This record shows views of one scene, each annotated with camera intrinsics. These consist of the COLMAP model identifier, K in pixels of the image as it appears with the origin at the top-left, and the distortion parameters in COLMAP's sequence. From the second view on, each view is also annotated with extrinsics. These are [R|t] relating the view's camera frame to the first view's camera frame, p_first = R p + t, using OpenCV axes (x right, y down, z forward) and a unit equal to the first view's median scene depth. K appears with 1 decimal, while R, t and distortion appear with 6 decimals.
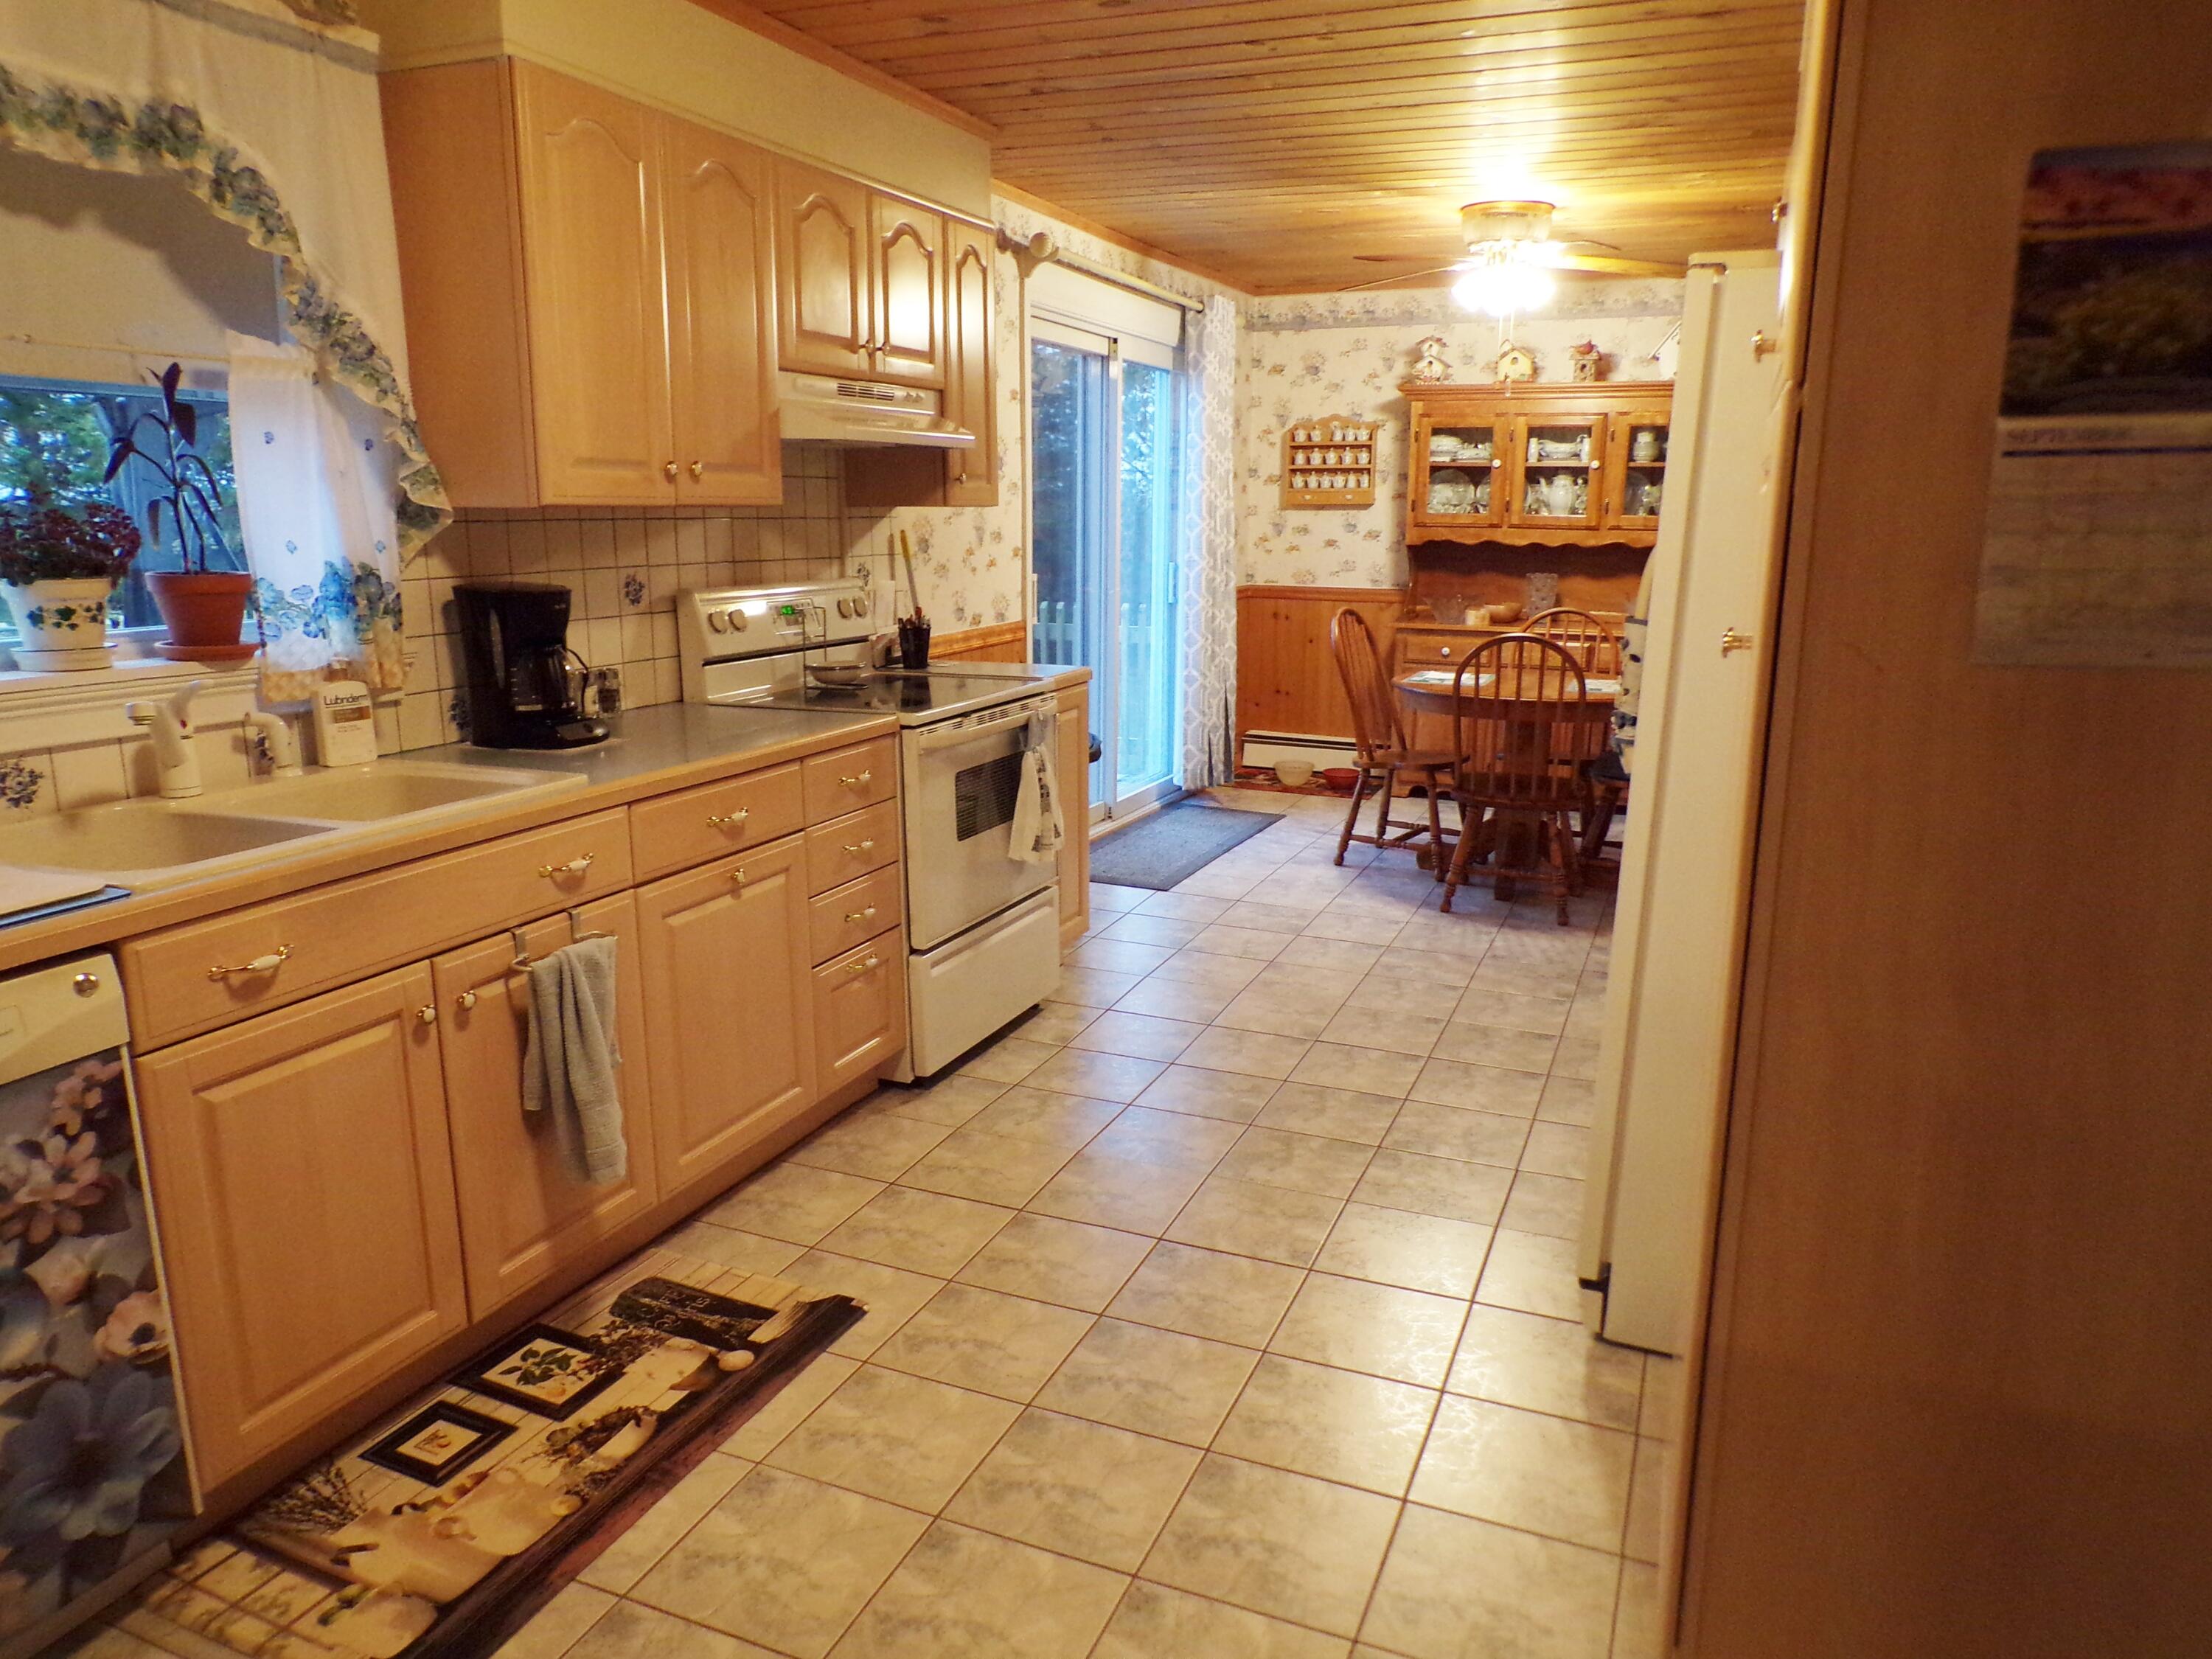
lens RADIAL K [[1506.7, 0, 1115.5], [0, 1506.7, 827.4], [0, 0, 1]] dist [-0.016688, 0.016631]
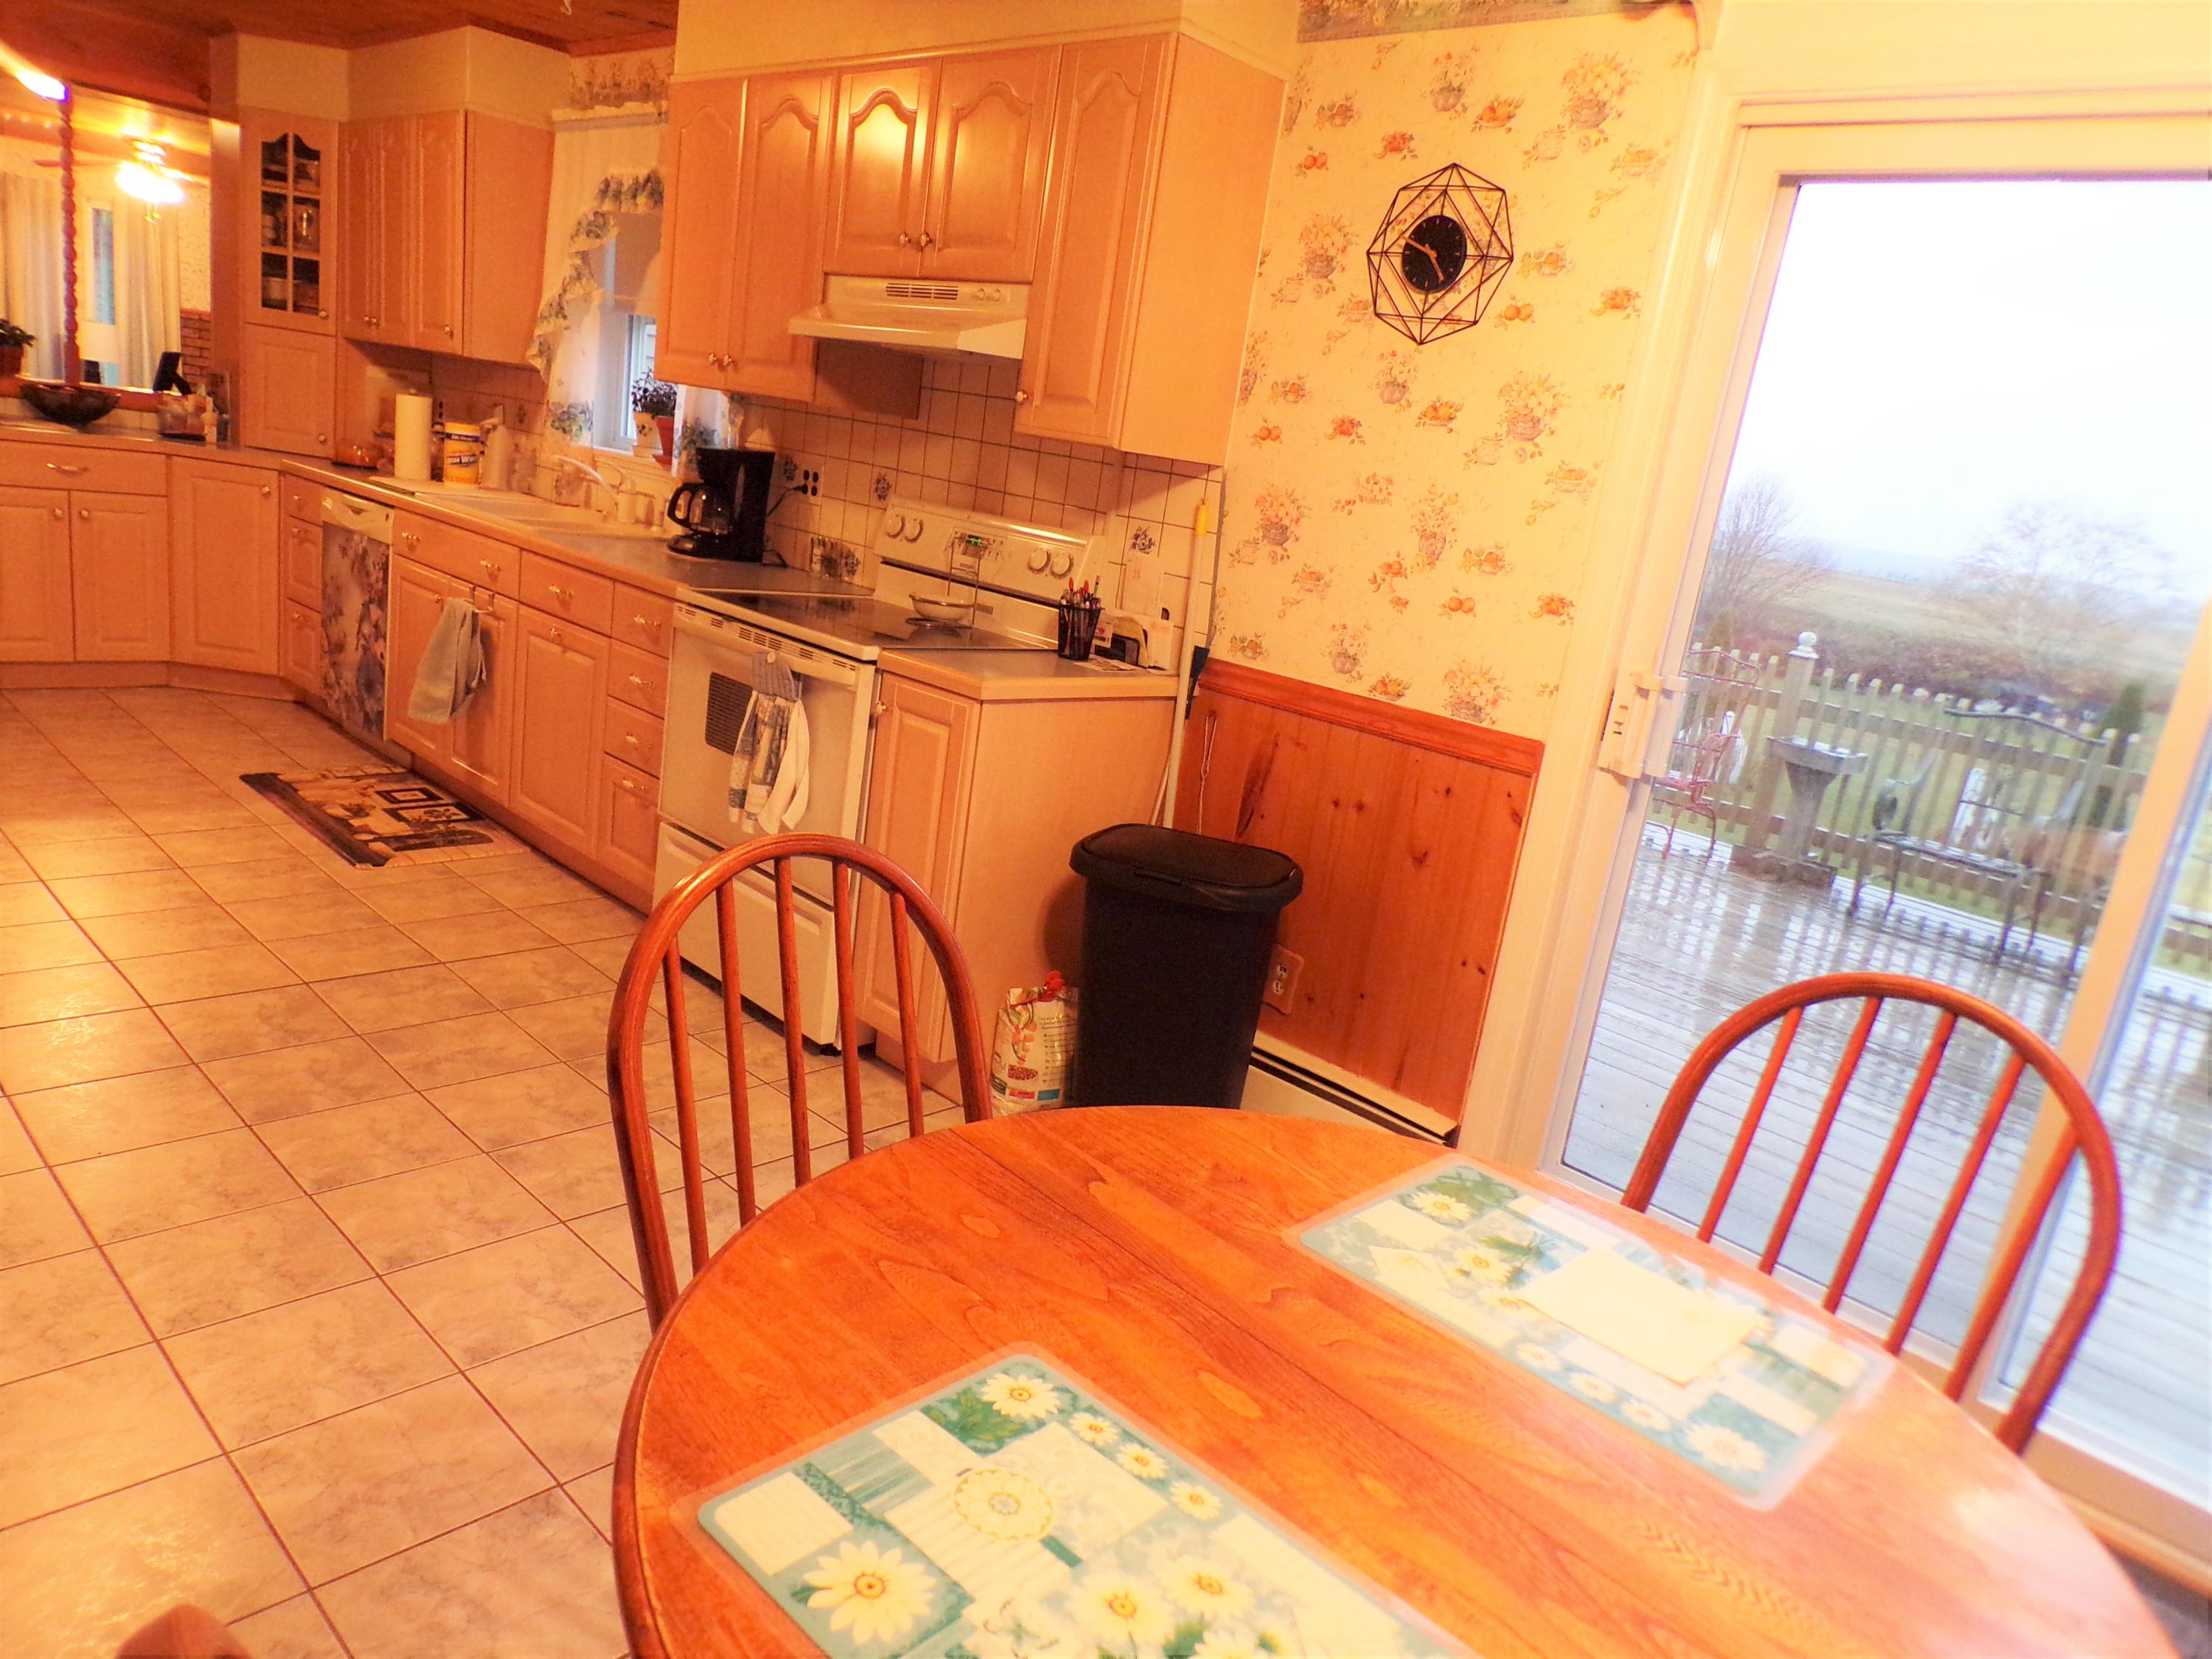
lens RADIAL K [[1506.7, 0, 1110.0], [0, 1506.7, 823.0], [0, 0, 1]] dist [-0.016688, 0.016631]
pose [[-0.370853, 0.175997, -0.911862, 0.780264], [-0.330187, 0.892736, 0.306592, -0.369391], [0.868012, 0.414786, -0.272962, 1.712087]]
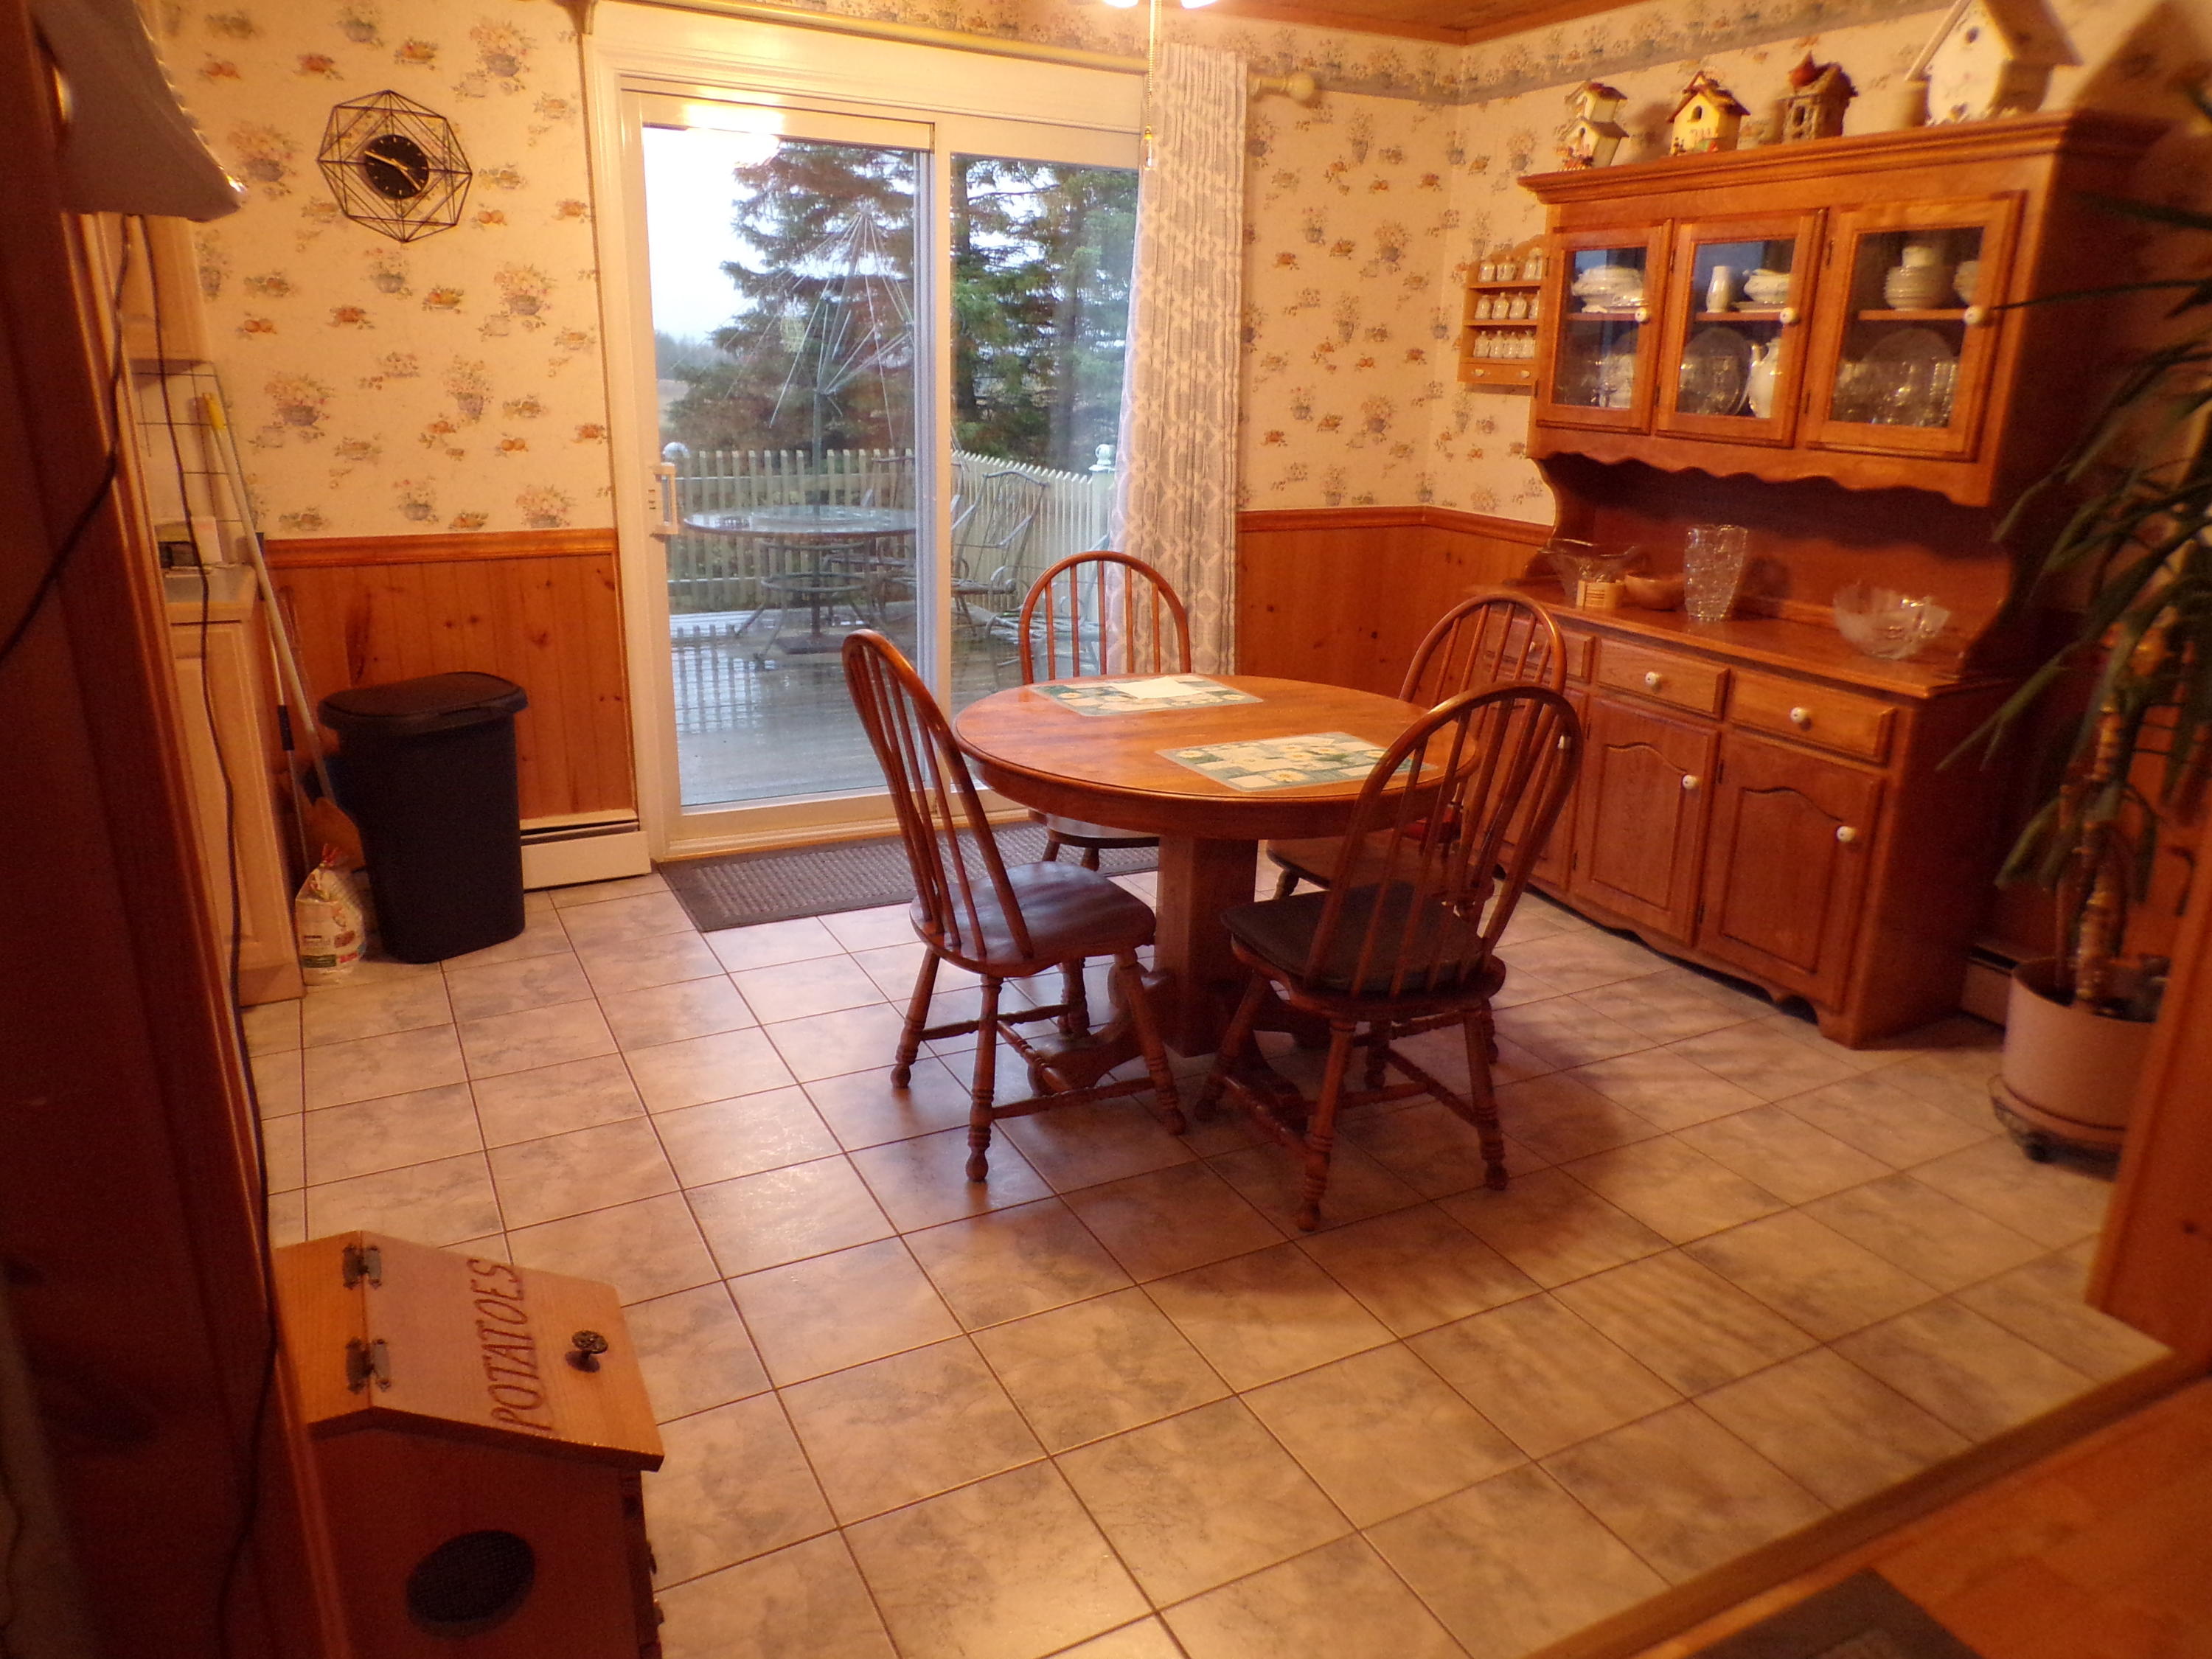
lens RADIAL K [[1506.7, 0, 1099.7], [0, 1506.7, 832.4], [0, 0, 1]] dist [-0.016688, 0.016631]
pose [[0.766195, 0.209362, -0.607546, 1.000818], [-0.158000, 0.977792, 0.137691, -0.217615], [0.622881, -0.009506, 0.782259, 0.956372]]
